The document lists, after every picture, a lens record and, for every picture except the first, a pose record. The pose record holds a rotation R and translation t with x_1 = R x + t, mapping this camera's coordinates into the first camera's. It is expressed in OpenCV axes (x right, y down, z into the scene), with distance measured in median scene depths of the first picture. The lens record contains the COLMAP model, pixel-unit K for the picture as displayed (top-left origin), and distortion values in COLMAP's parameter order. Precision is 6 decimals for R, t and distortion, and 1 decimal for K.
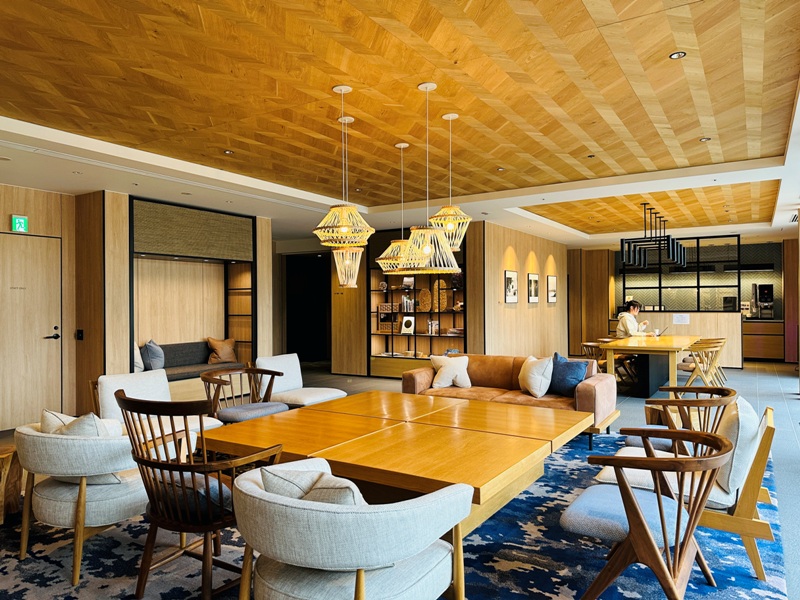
lens RADIAL K [[556.1, 0, 397.7], [0, 556.1, 300.0], [0, 0, 1]] dist [0.112736, -0.162521]
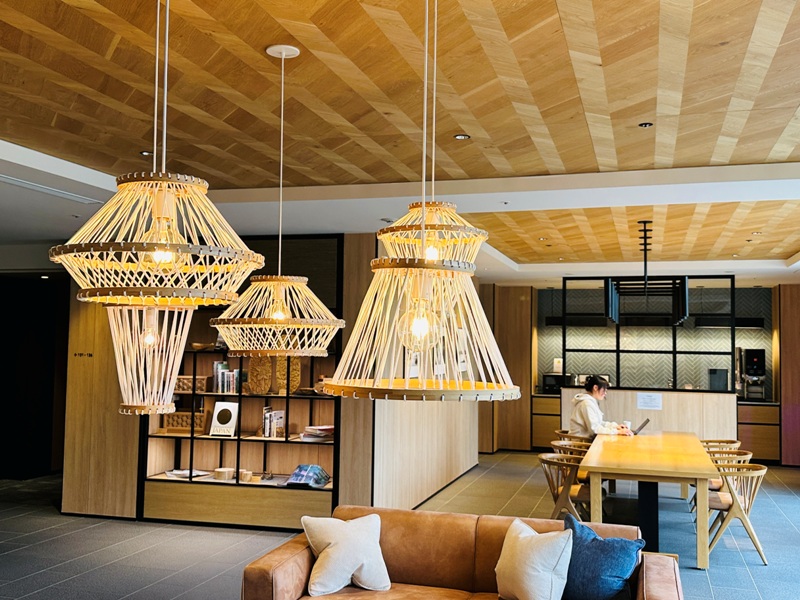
lens RADIAL K [[814.4, 0, 400.0], [0, 814.4, 300.0], [0, 0, 1]] dist [0.201123, -0.443216]
pose [[0.962943, 0.036388, 0.267240, -0.034419], [-0.023073, 0.998339, -0.052794, -0.030543], [-0.268717, 0.044672, 0.962183, 0.199358]]
